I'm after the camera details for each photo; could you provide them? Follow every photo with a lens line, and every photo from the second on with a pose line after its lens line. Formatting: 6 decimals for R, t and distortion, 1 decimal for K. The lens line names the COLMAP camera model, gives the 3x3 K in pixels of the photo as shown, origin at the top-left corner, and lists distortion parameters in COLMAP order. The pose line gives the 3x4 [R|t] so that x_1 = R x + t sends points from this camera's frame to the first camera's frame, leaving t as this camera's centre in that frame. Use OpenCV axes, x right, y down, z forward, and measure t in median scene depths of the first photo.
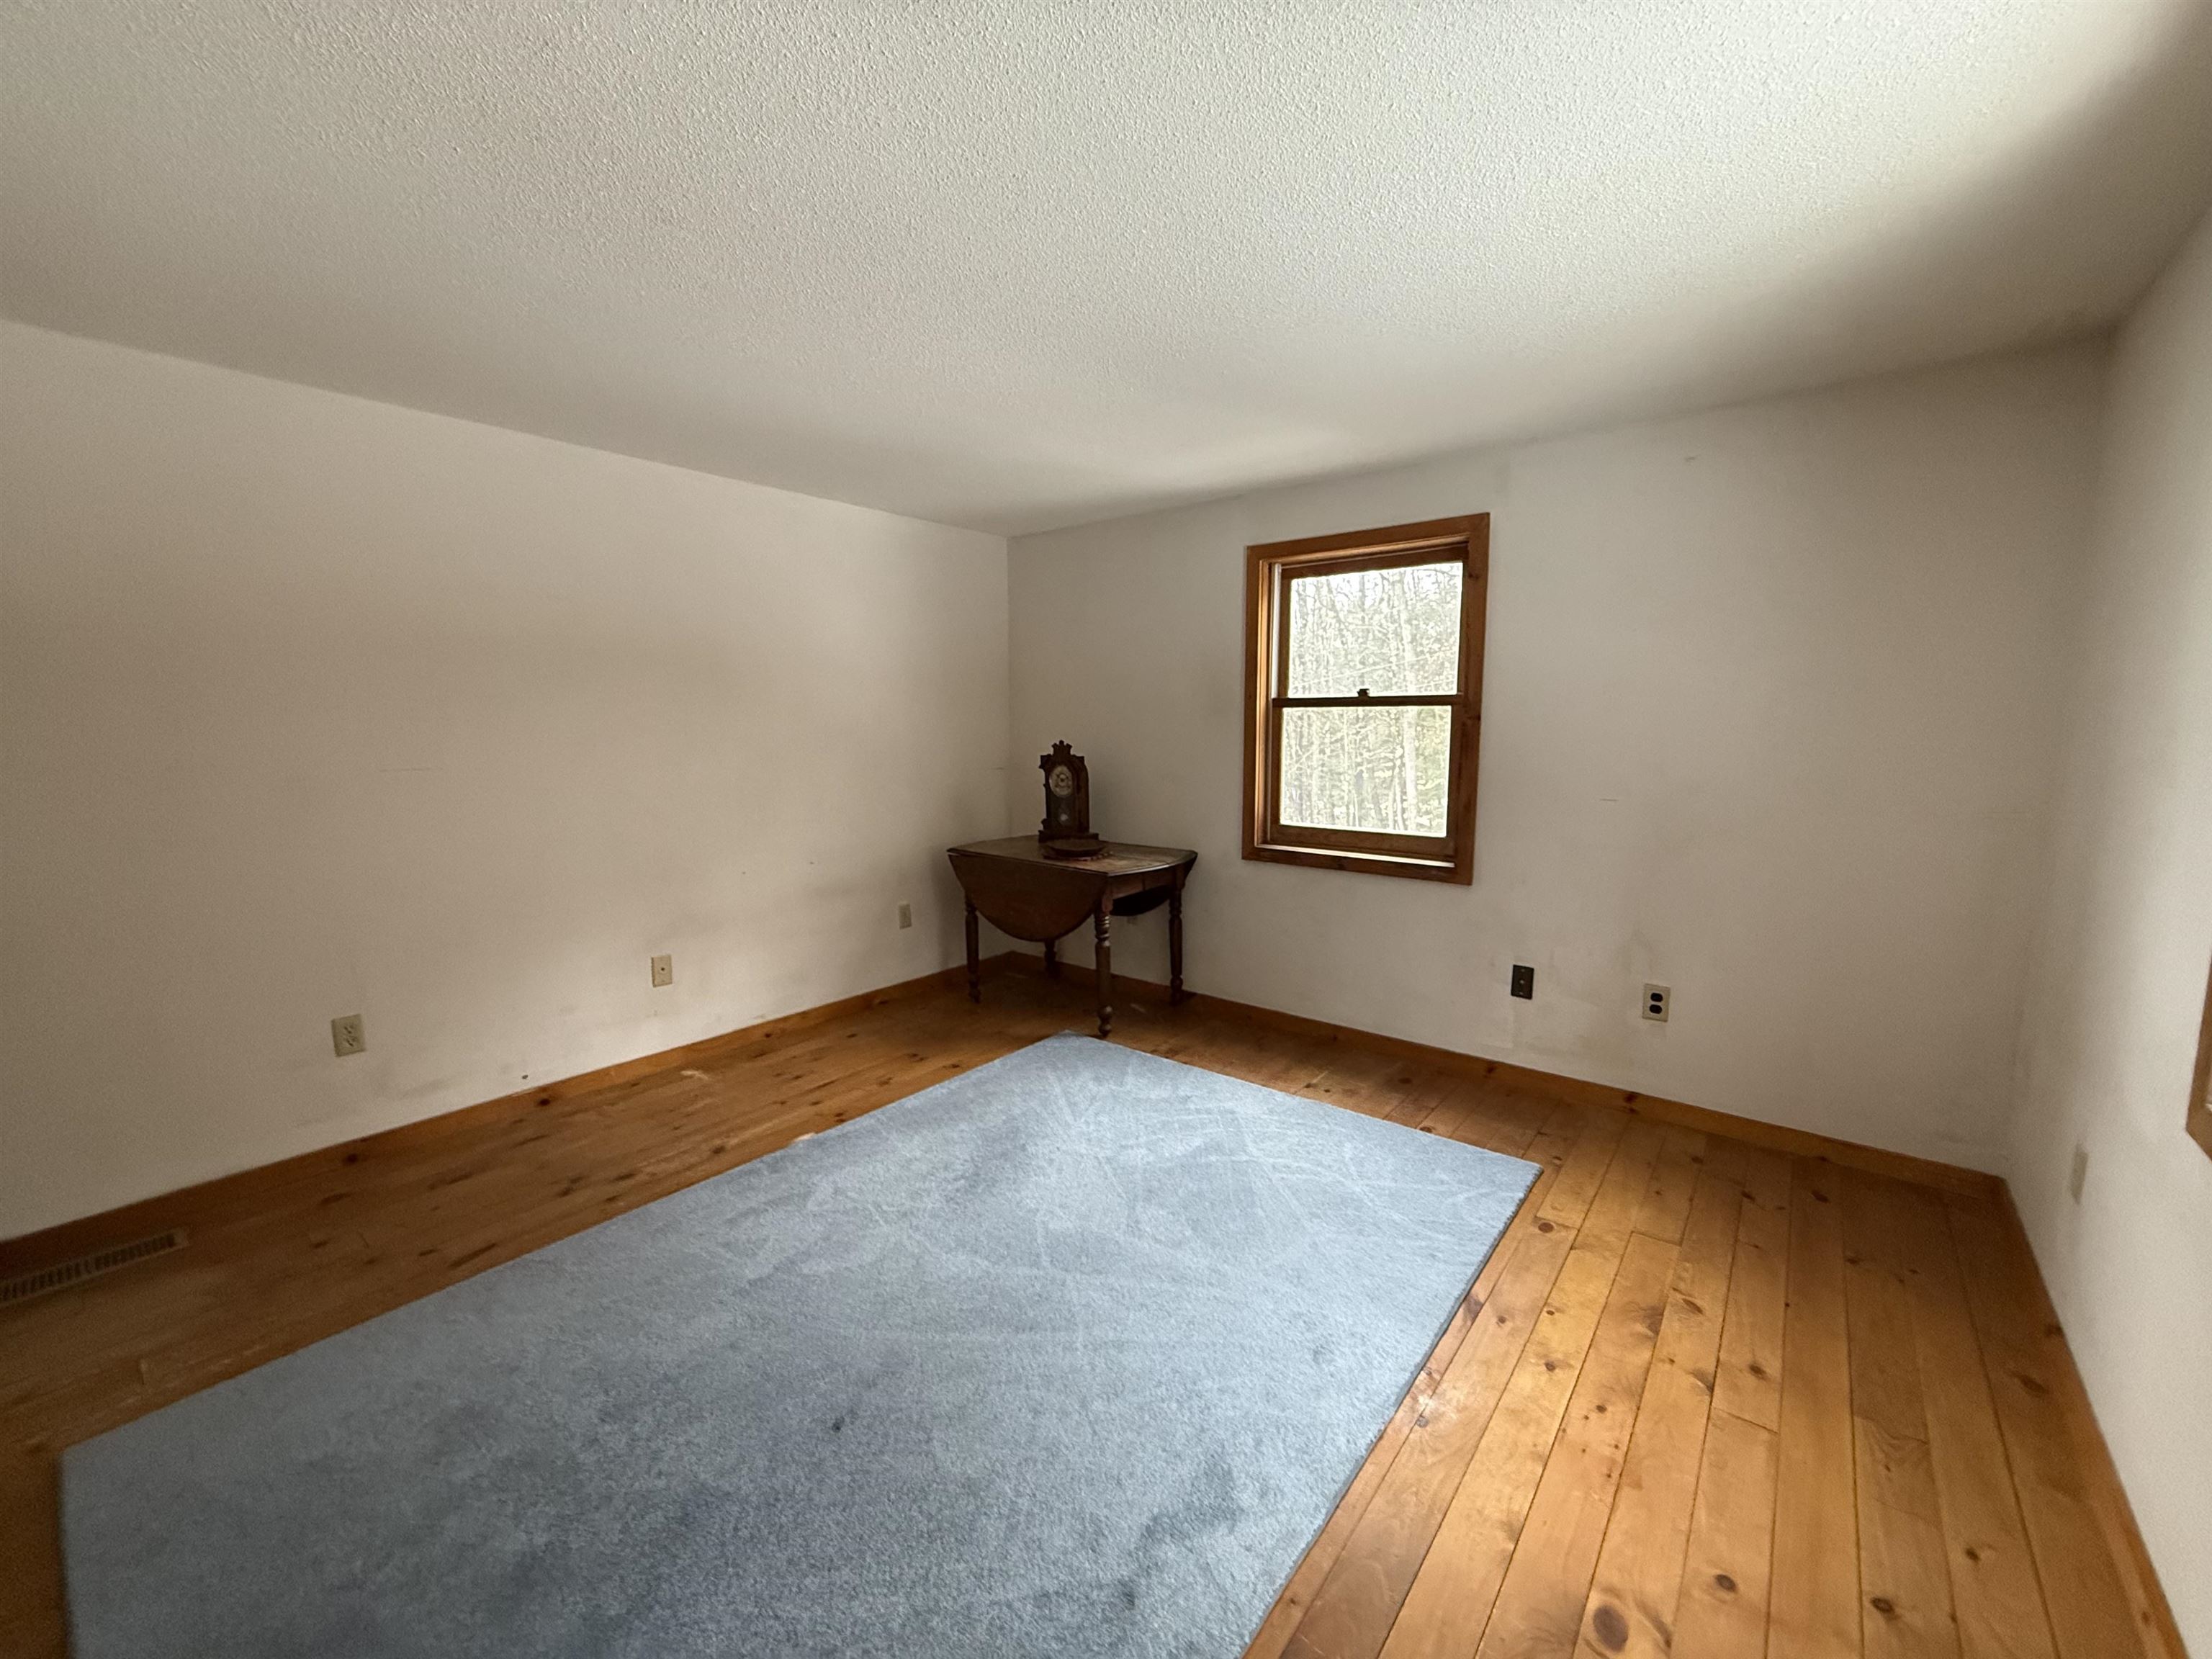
lens RADIAL K [[878.6, 0, 1097.3], [0, 878.6, 832.8], [0, 0, 1]] dist [0.000863, -0.000433]
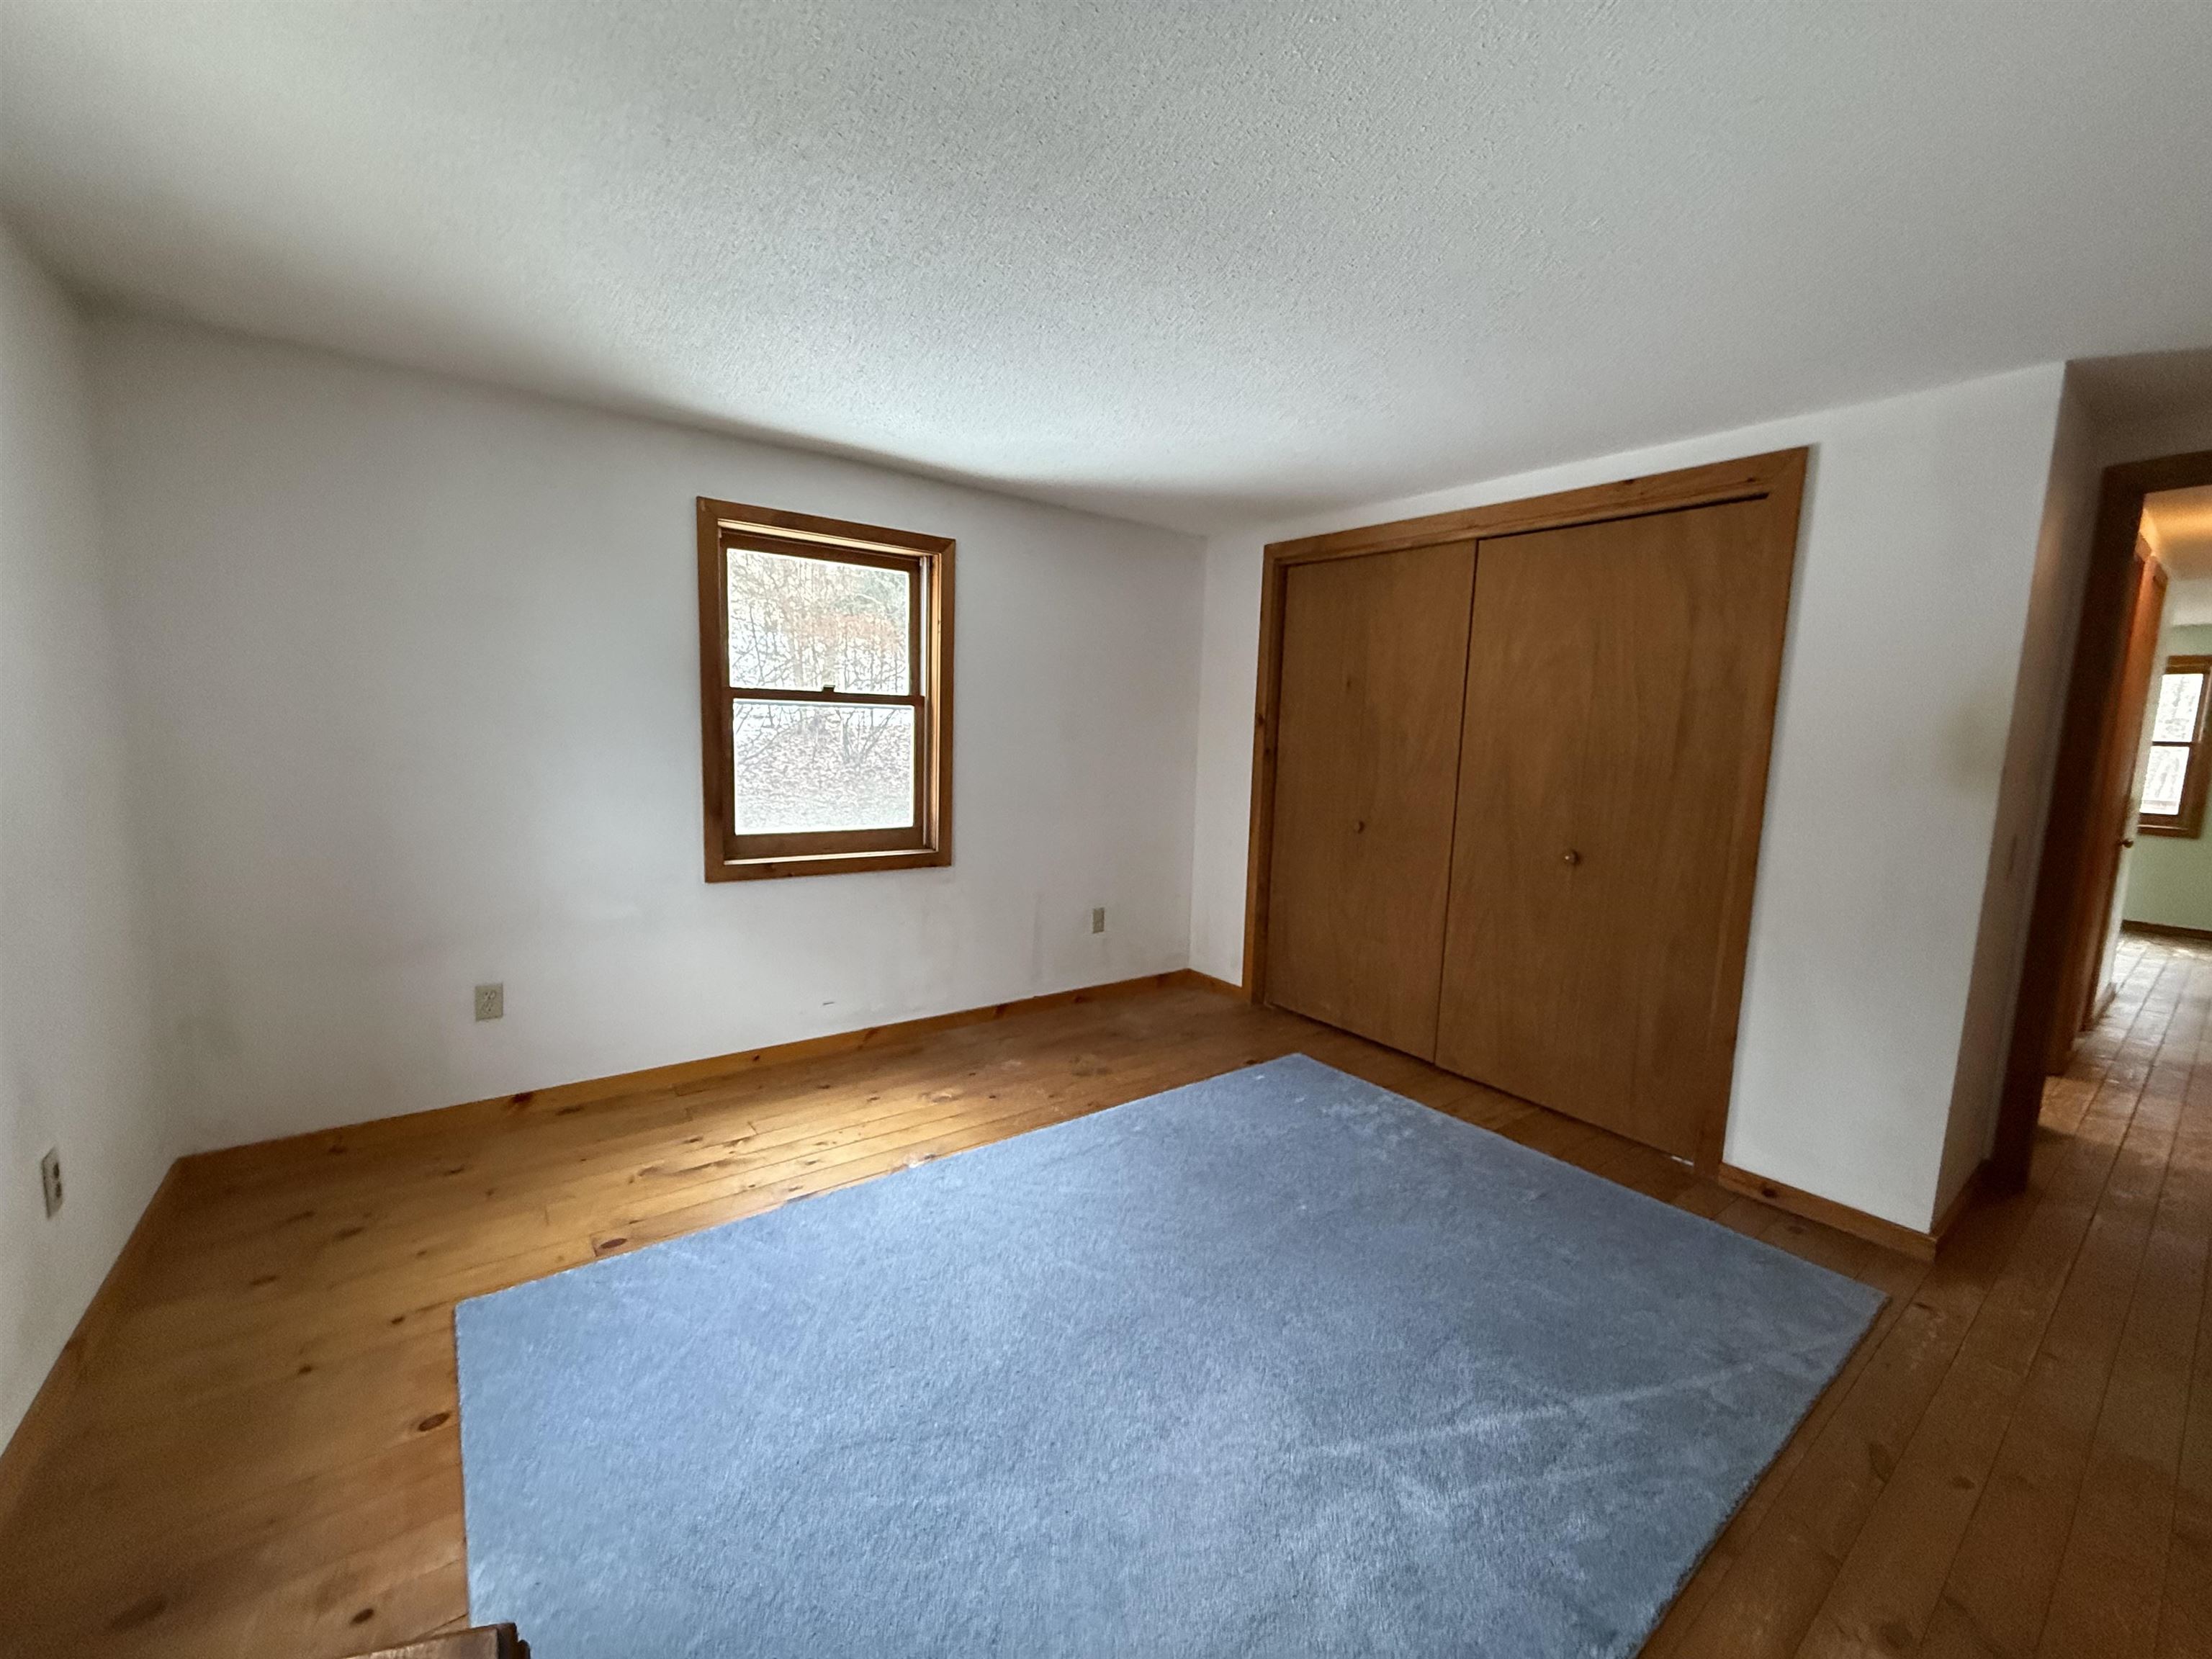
lens RADIAL K [[878.6, 0, 1097.3], [0, 878.6, 832.8], [0, 0, 1]] dist [0.000863, -0.000433]
pose [[0.252789, -0.105504, 0.961752, -0.562539], [0.095755, 0.991885, 0.083641, -0.052914], [-0.962771, 0.070949, 0.260840, 0.467416]]
